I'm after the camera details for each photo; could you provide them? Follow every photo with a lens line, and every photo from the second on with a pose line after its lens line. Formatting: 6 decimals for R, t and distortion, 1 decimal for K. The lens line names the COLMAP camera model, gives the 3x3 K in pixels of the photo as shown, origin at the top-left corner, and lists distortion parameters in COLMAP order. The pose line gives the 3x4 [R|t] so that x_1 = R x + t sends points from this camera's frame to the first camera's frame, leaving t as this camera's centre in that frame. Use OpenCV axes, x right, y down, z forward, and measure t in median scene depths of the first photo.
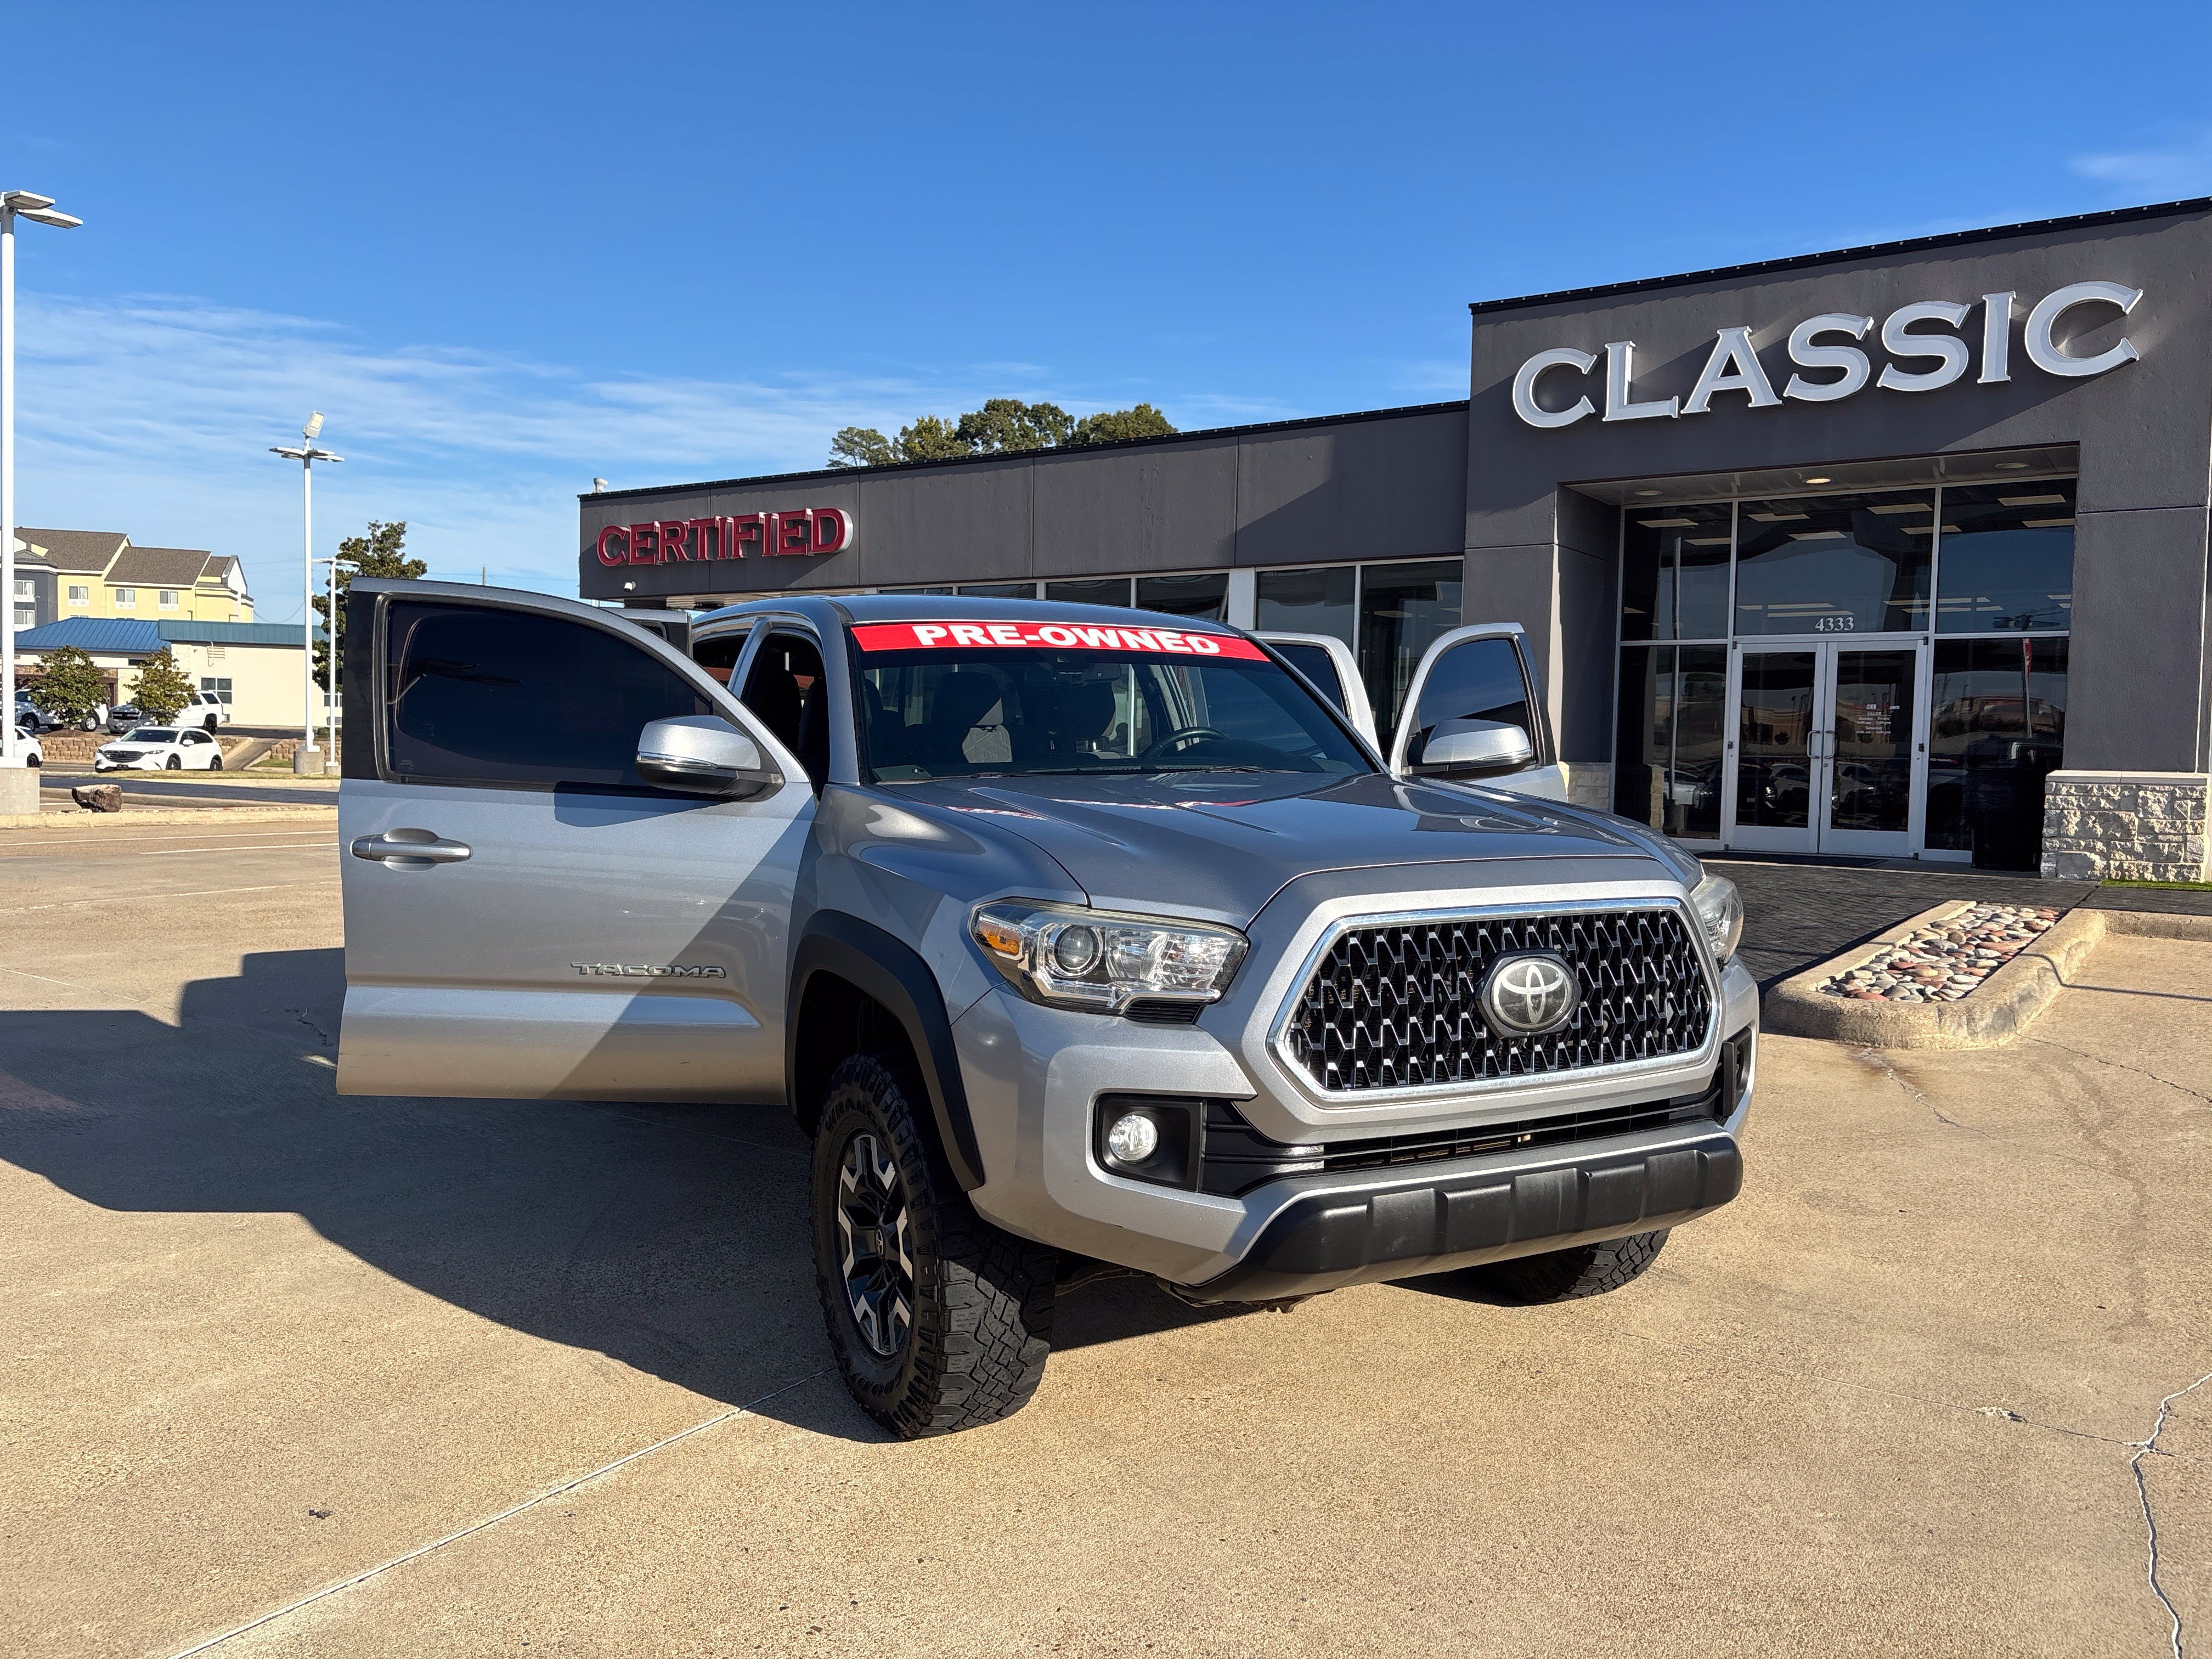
lens RADIAL K [[1674.9, 0, 1120.2], [0, 1674.9, 832.4], [0, 0, 1]] dist [0.045141, -0.041450]
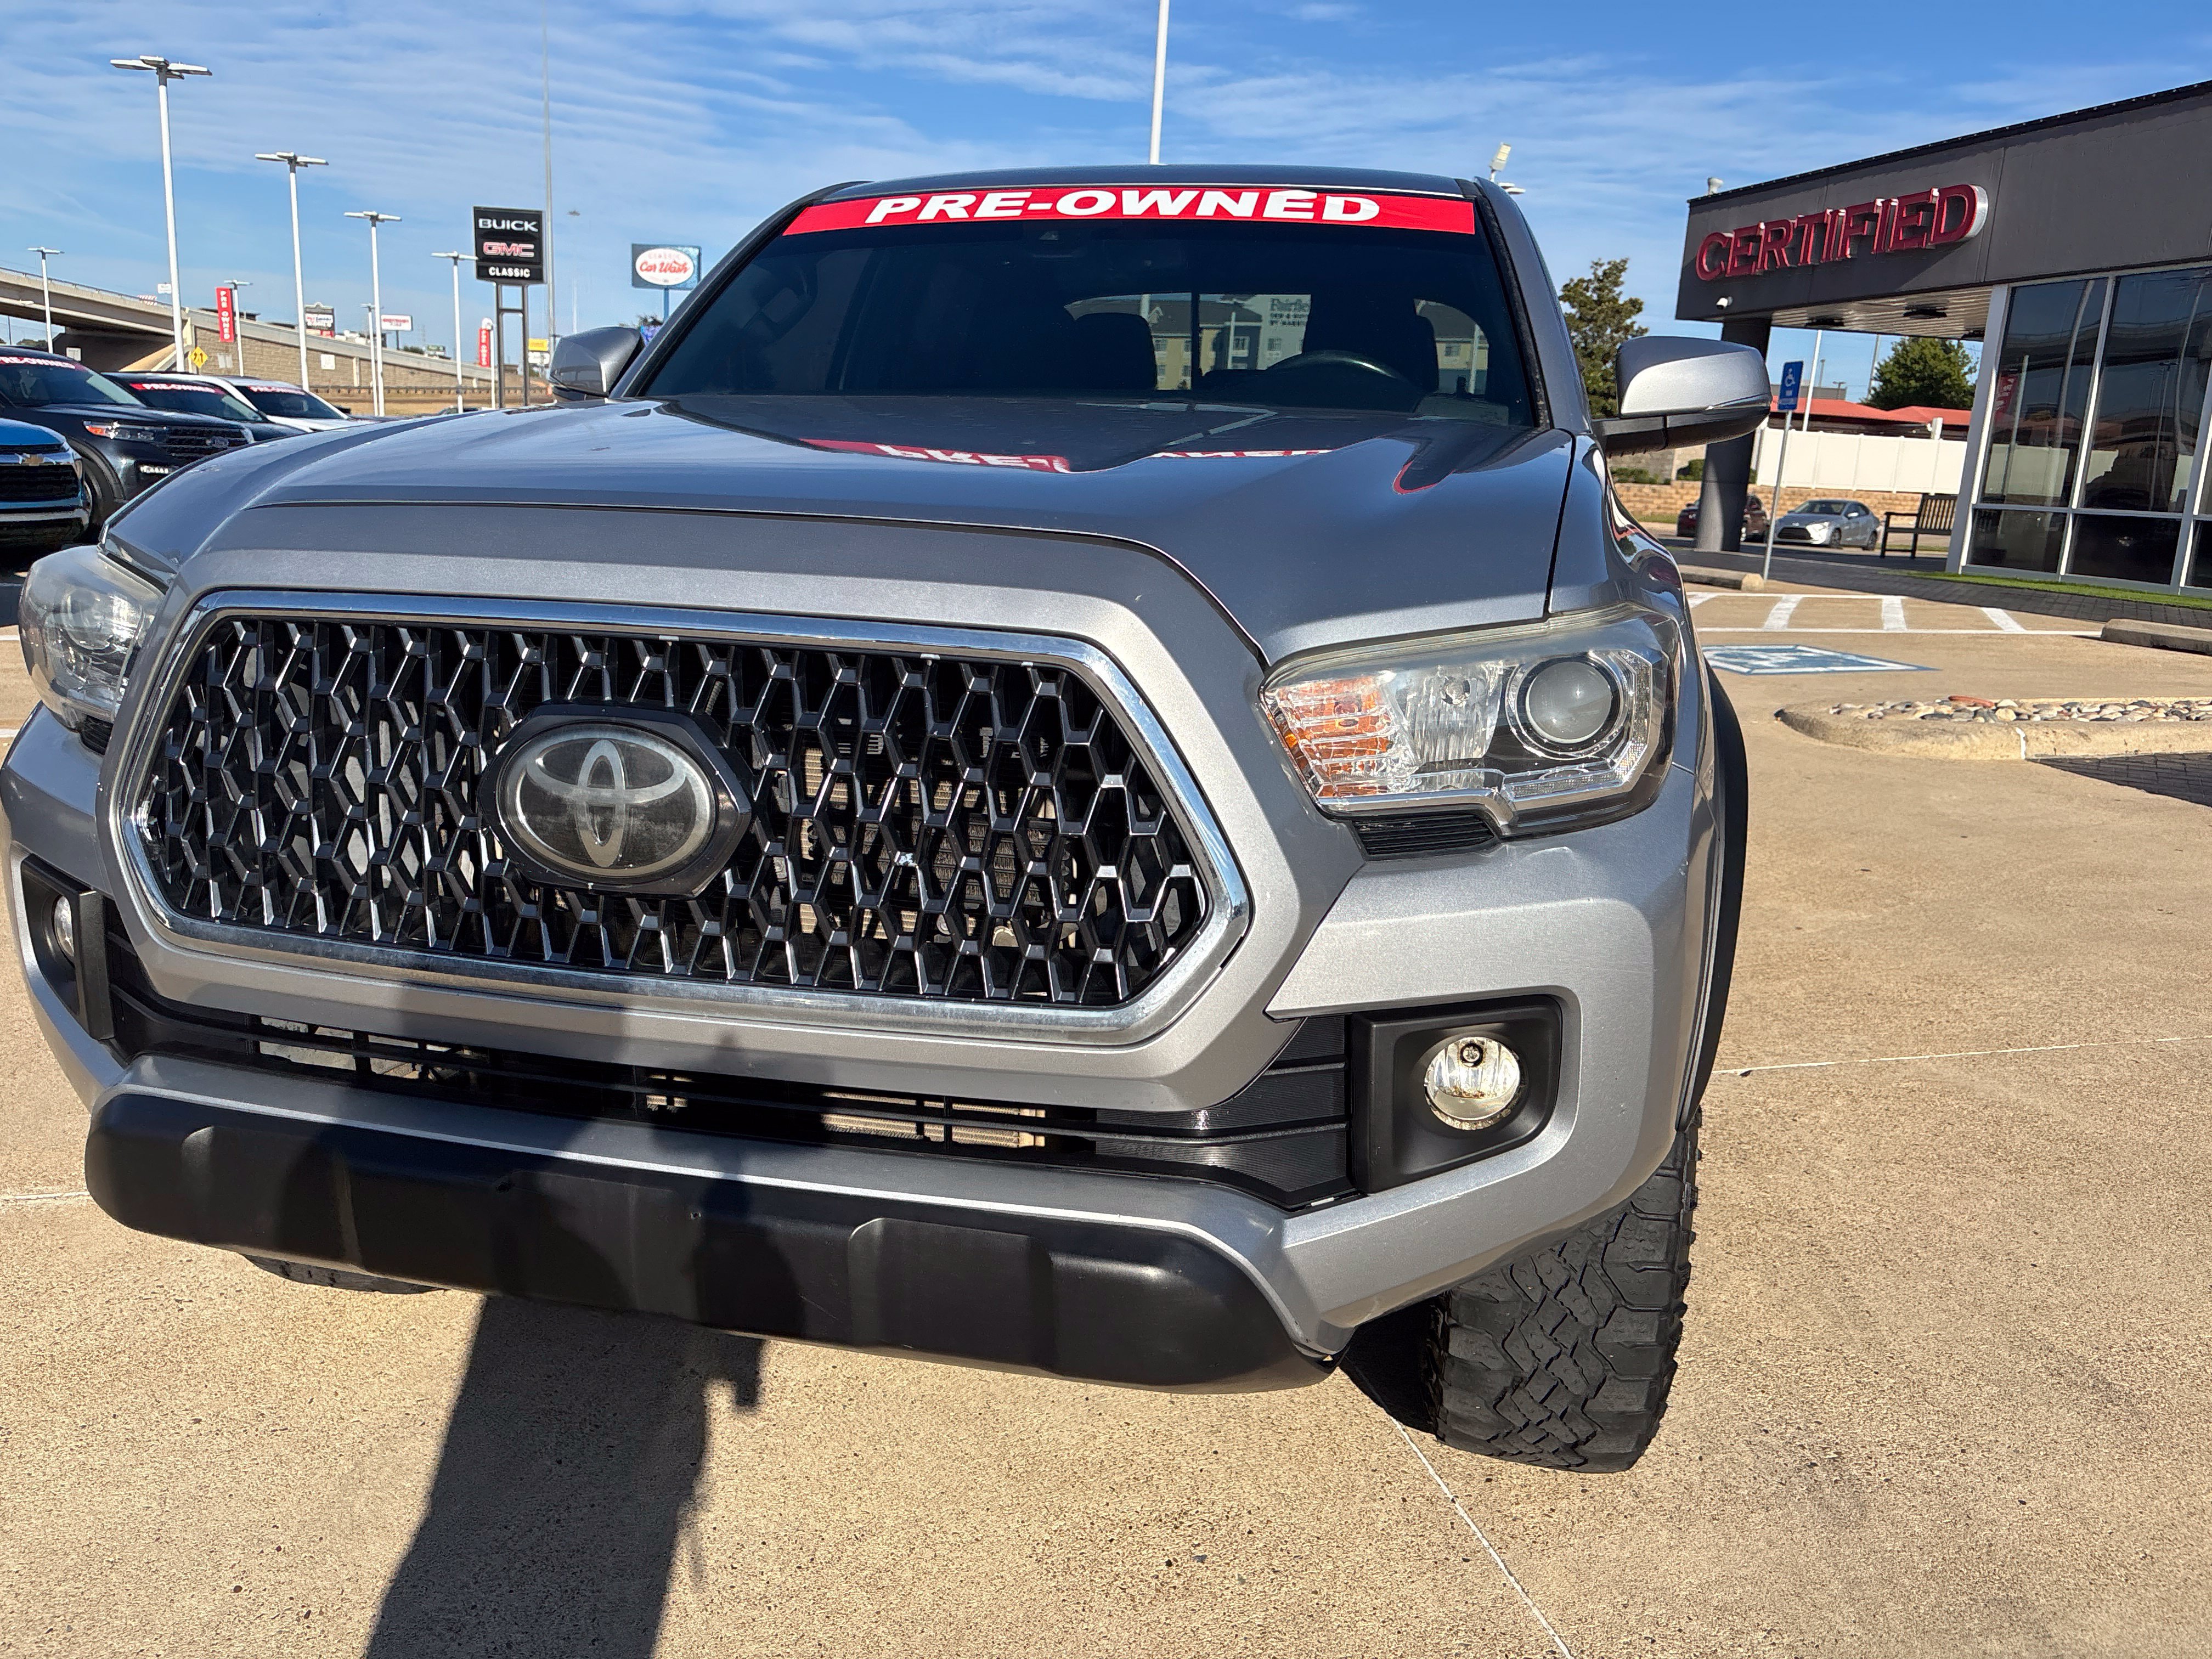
lens RADIAL K [[1674.9, 0, 1088.5], [0, 1674.9, 841.9], [0, 0, 1]] dist [0.045141, -0.041450]
pose [[0.751740, 0.163568, -0.638852, 0.501717], [-0.066762, 0.982651, 0.173033, 0.015245], [0.656071, -0.087425, 0.749618, 0.588564]]
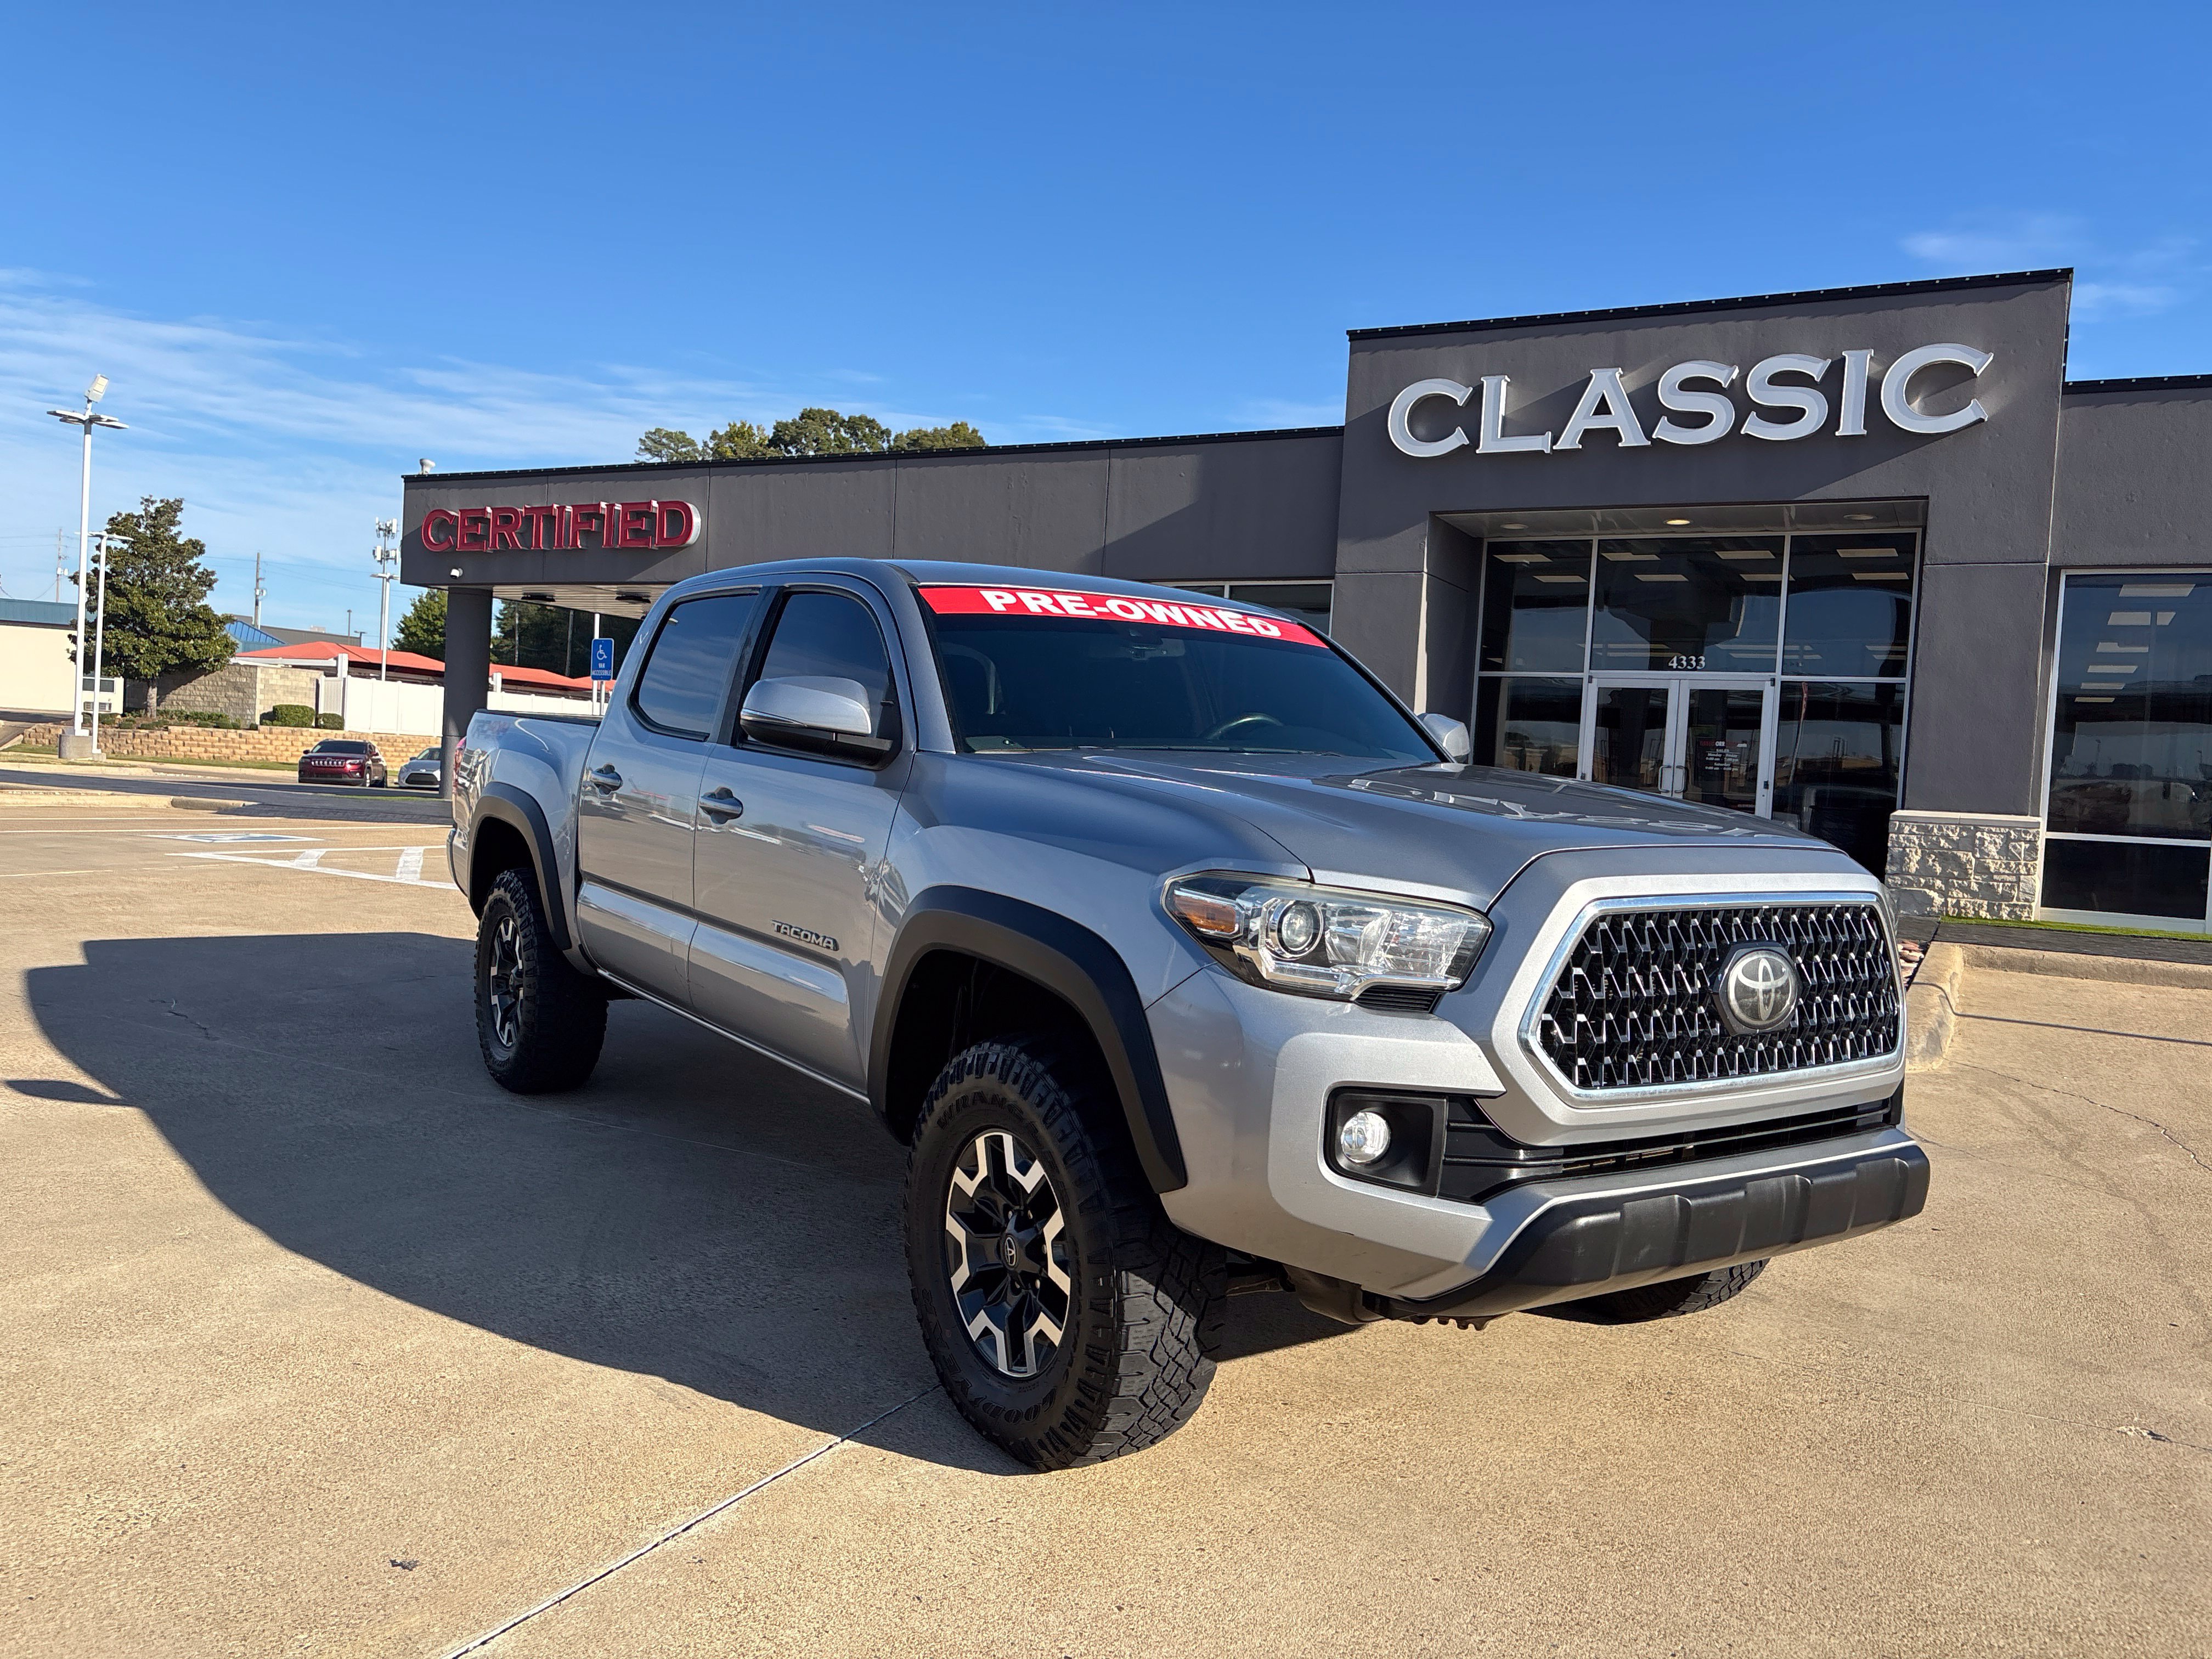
lens RADIAL K [[1674.9, 0, 1102.2], [0, 1674.9, 830.7], [0, 0, 1]] dist [0.045141, -0.041450]
pose [[0.993653, 0.031136, 0.108092, -0.177633], [-0.029626, 0.999440, -0.015547, 0.026365], [-0.108515, 0.012246, 0.994019, 0.081983]]
